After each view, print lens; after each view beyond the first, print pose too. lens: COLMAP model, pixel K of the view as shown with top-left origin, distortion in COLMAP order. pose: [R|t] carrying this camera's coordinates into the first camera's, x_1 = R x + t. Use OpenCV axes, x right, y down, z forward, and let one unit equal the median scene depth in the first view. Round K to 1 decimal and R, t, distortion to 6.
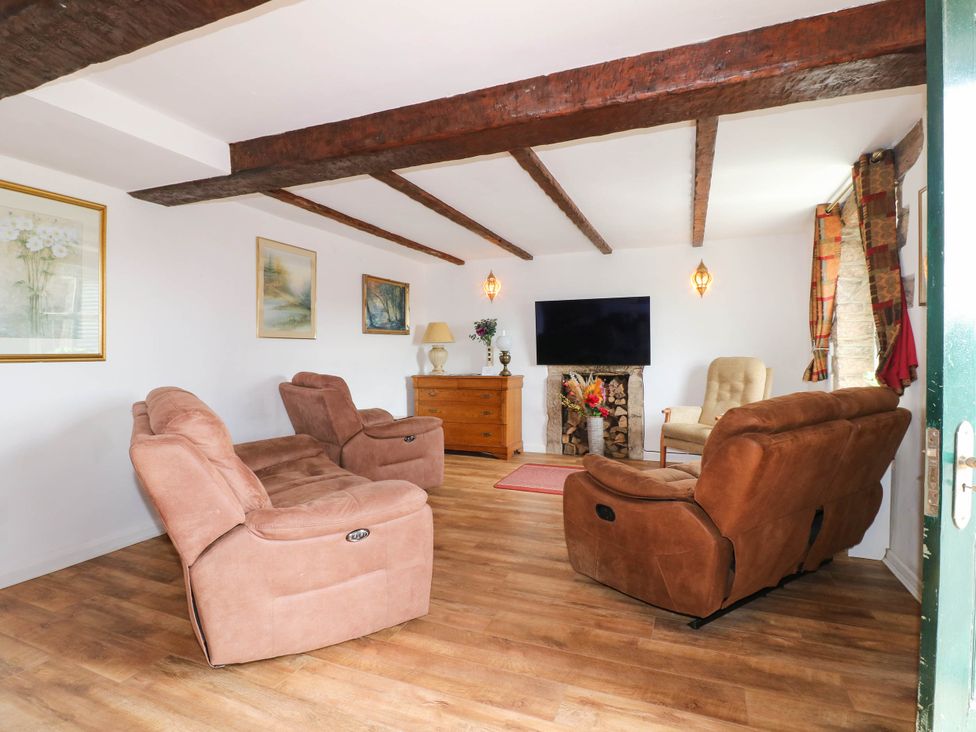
lens RADIAL K [[505.7, 0, 489.5], [0, 505.7, 365.1], [0, 0, 1]] dist [-0.005342, -0.010717]
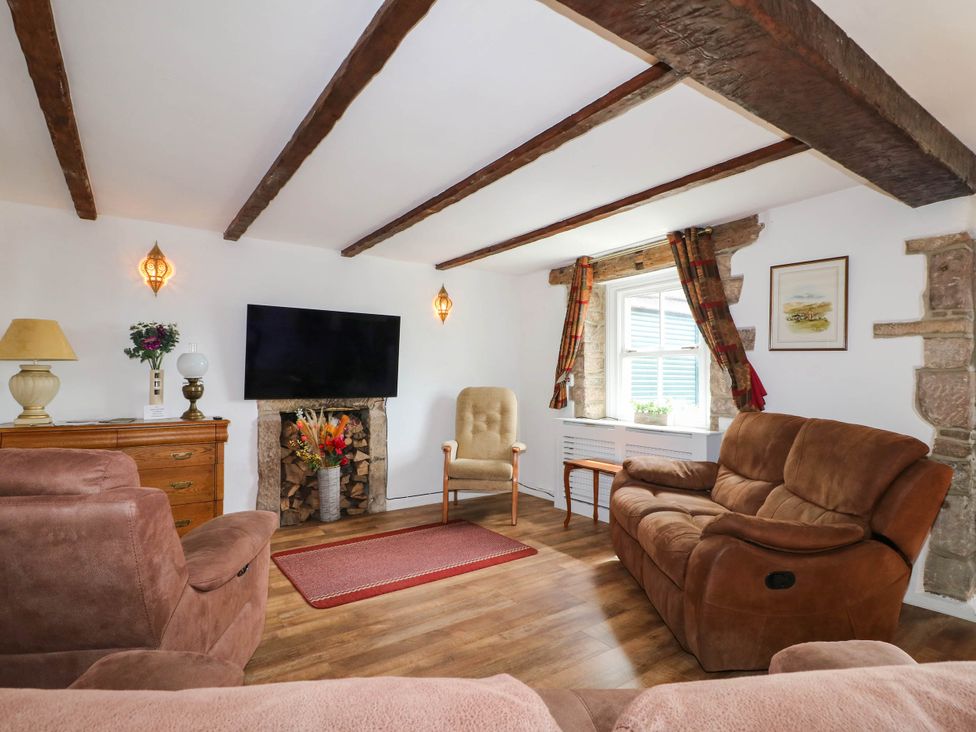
lens RADIAL K [[505.7, 0, 484.6], [0, 505.7, 370.5], [0, 0, 1]] dist [-0.005342, -0.010717]
pose [[0.540971, 0.022605, 0.840737, -0.308365], [0.013025, 0.999294, -0.035249, -0.011751], [-0.840940, 0.030020, 0.540295, 0.401201]]
